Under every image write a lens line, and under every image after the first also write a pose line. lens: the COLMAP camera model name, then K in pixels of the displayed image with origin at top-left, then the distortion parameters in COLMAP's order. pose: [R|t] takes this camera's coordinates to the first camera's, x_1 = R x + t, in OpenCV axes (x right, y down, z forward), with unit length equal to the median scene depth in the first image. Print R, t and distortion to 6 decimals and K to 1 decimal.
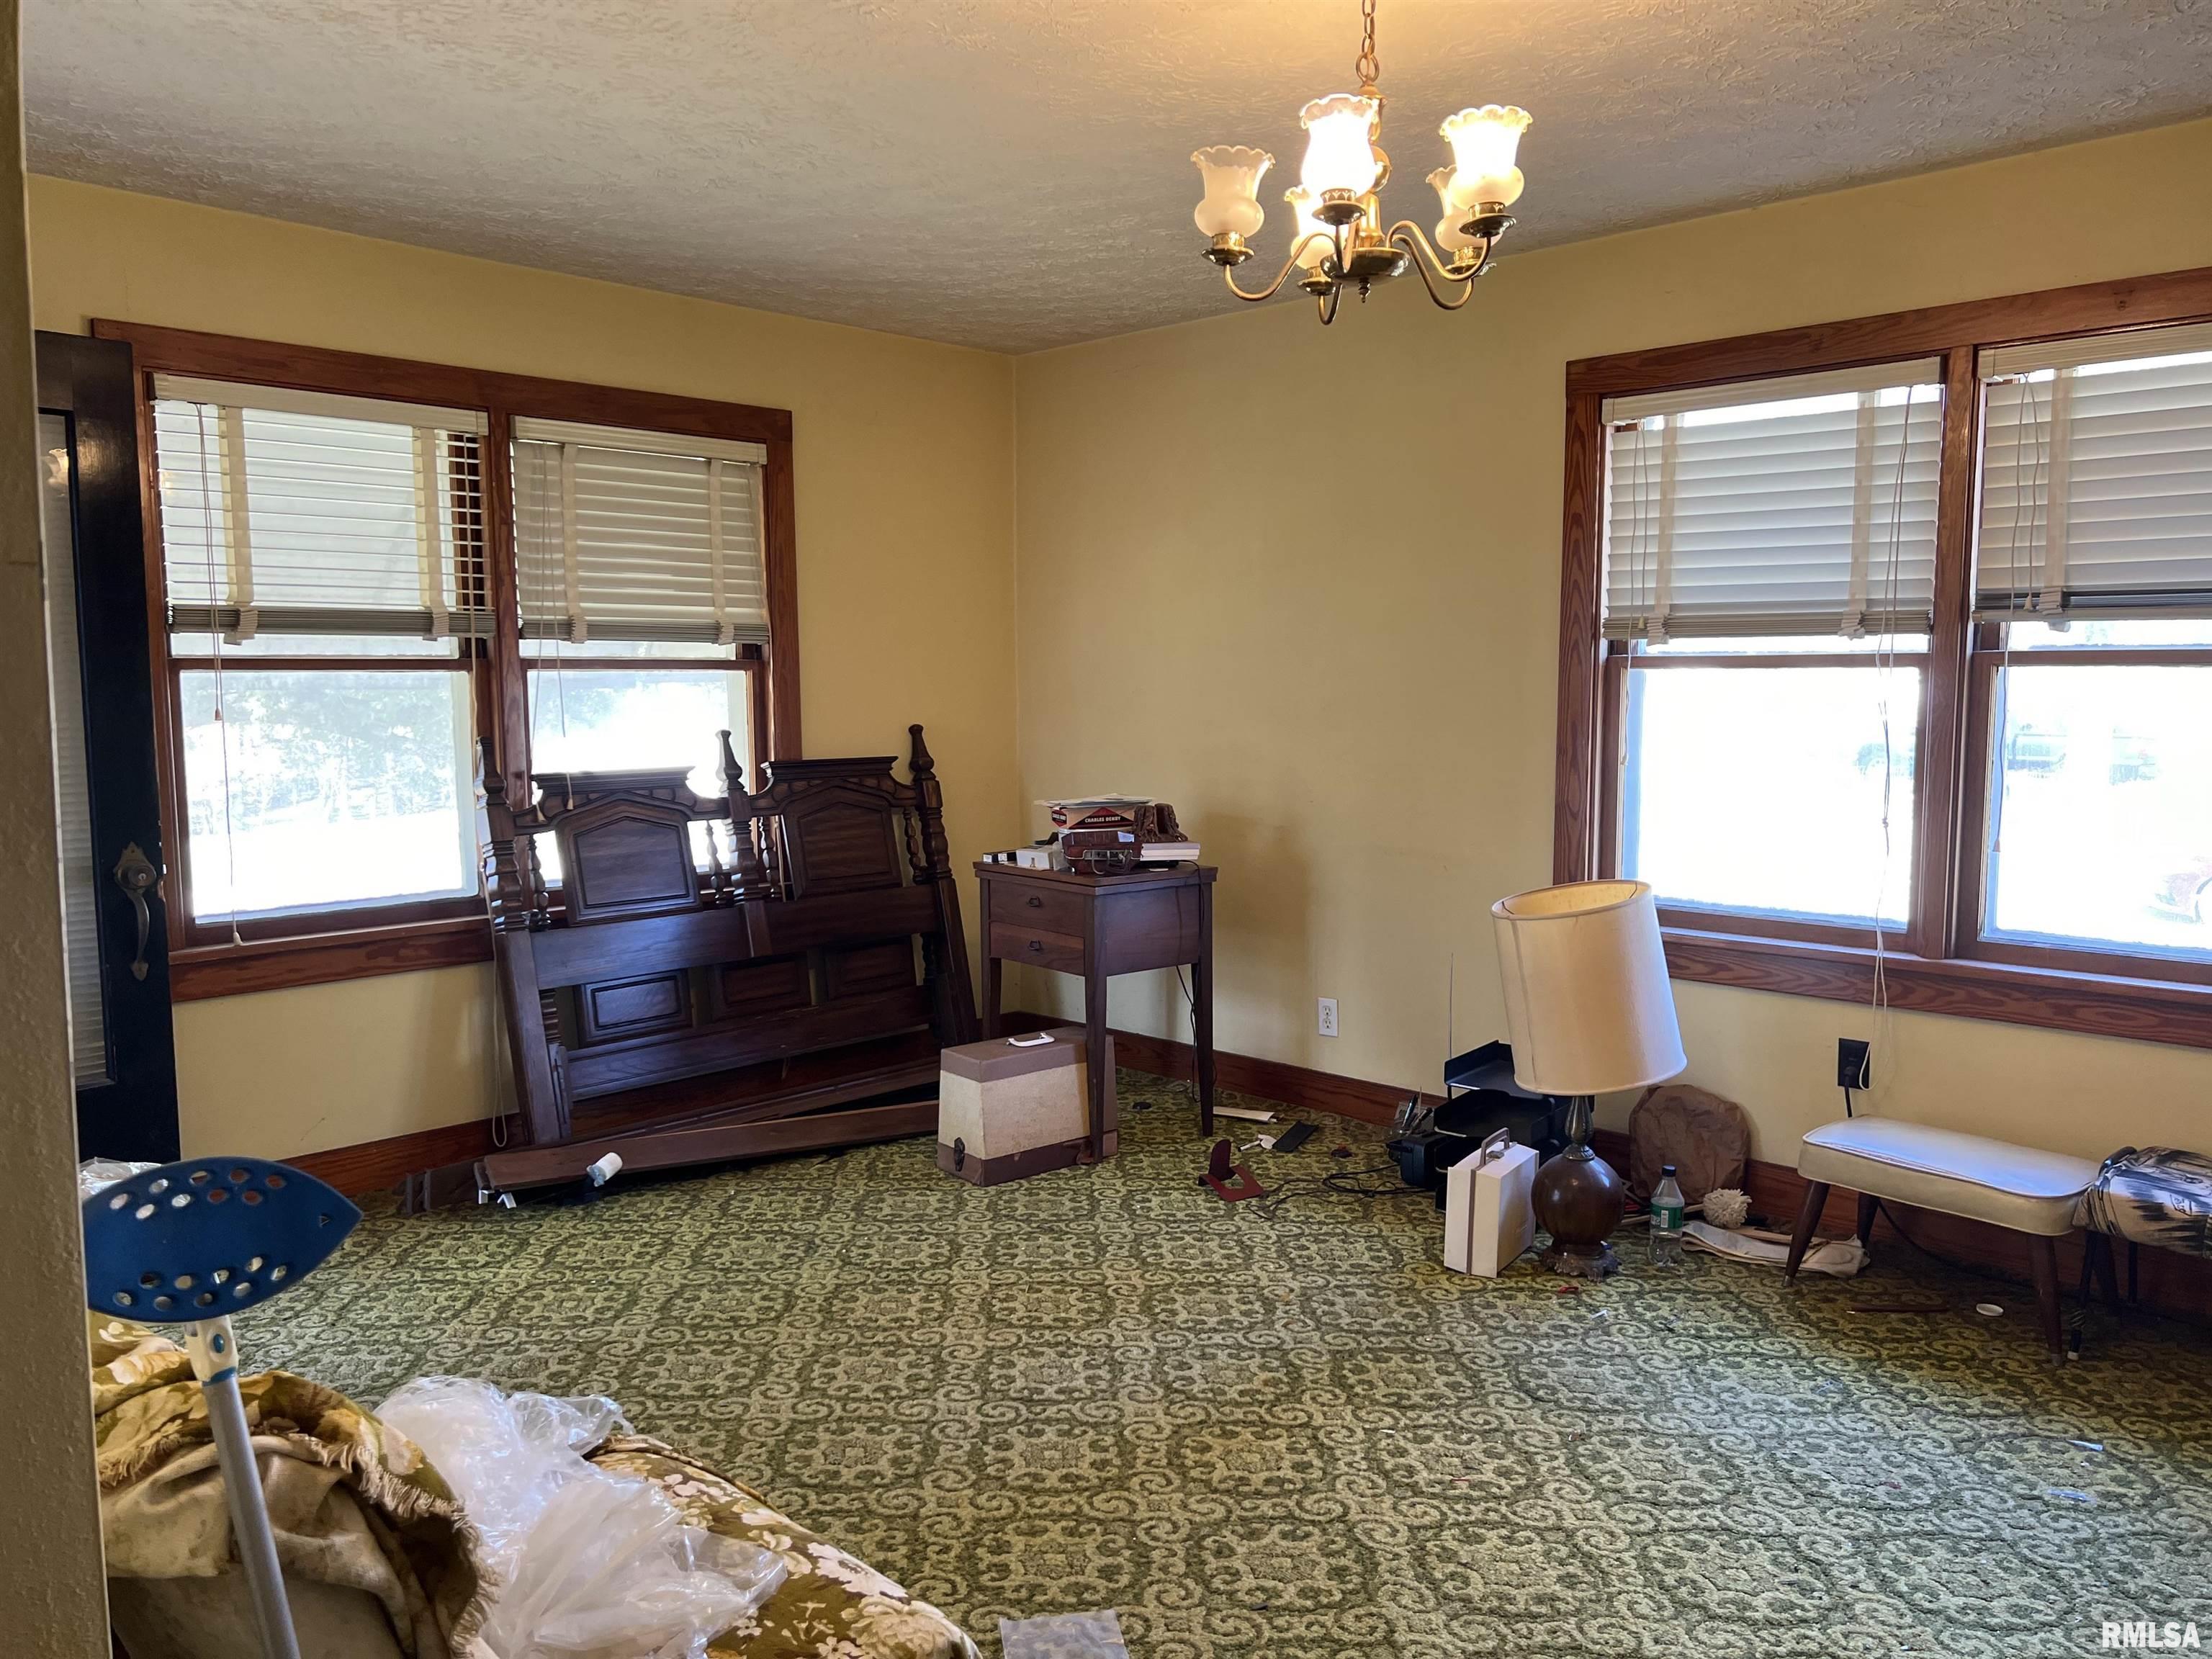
lens RADIAL K [[1700.0, 0, 1106.0], [0, 1700.0, 829.5], [0, 0, 1]] dist [0.074901, -0.075013]
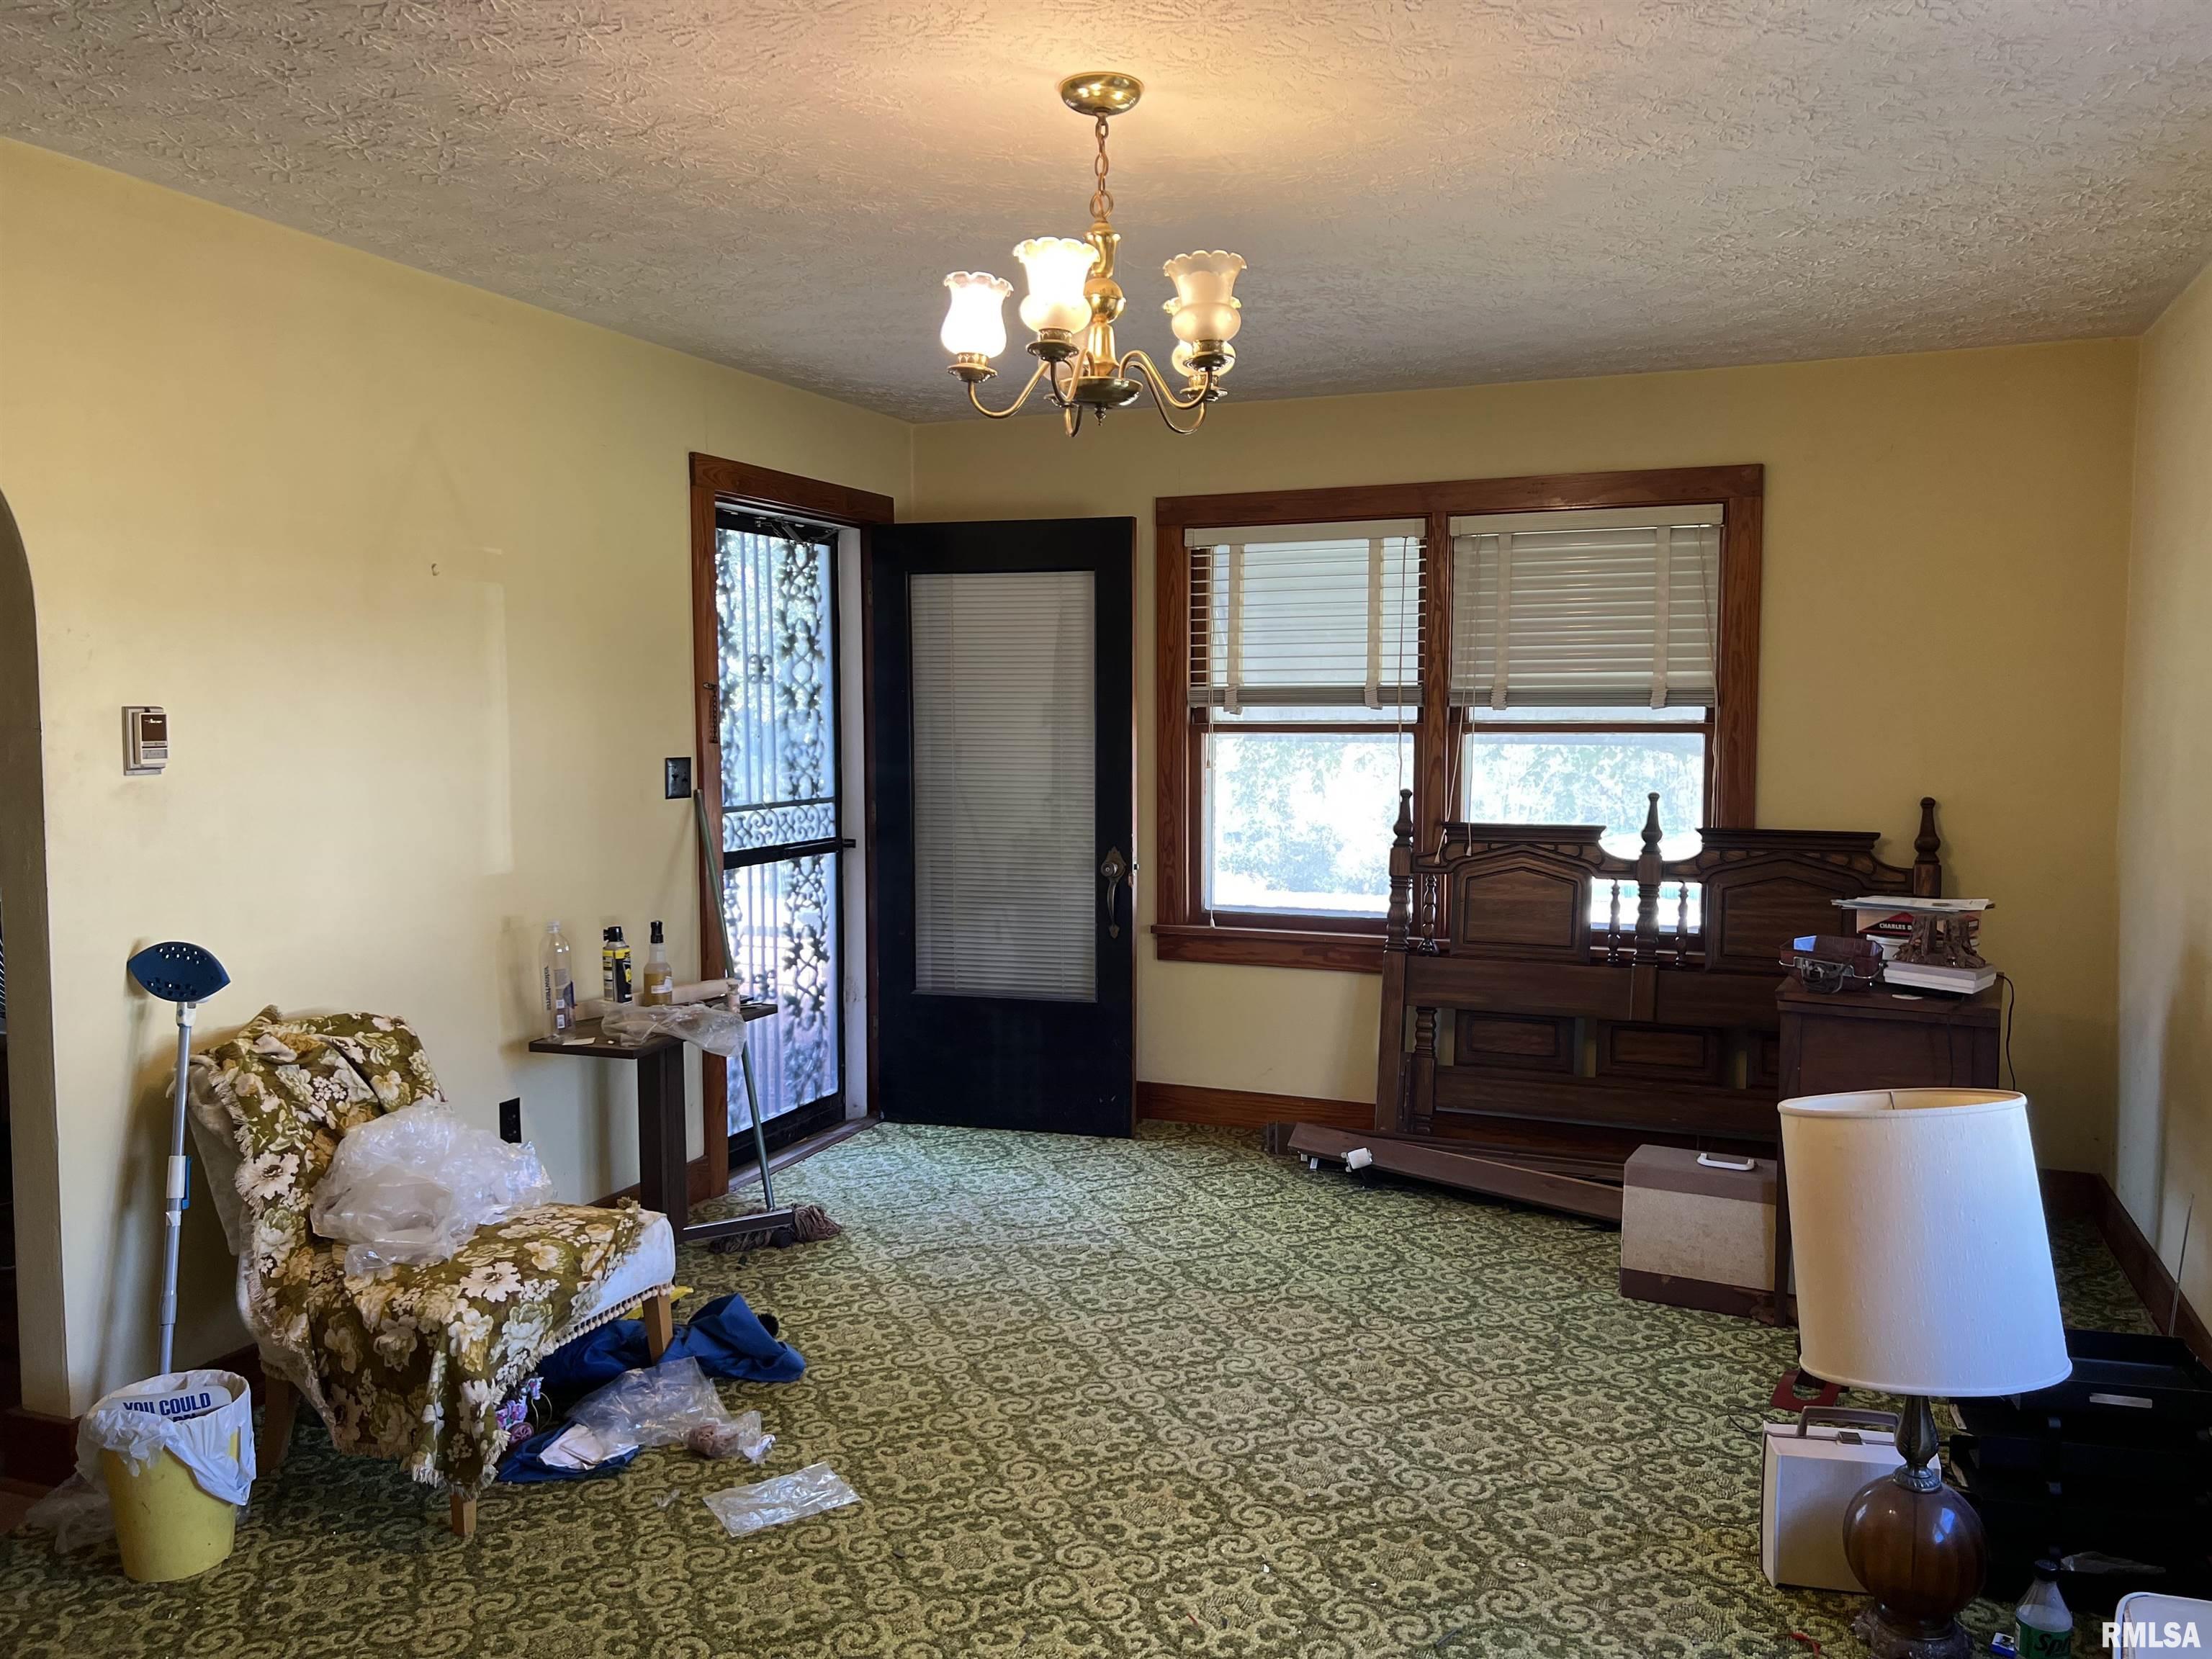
lens RADIAL K [[1699.2, 0, 1097.7], [0, 1699.2, 796.4], [0, 0, 1]] dist [0.078143, -0.079623]
pose [[0.359195, 0.055344, -0.931620, 0.718872], [-0.086411, 0.995924, 0.025847, -0.064627], [0.929253, 0.071218, 0.362514, 0.393412]]
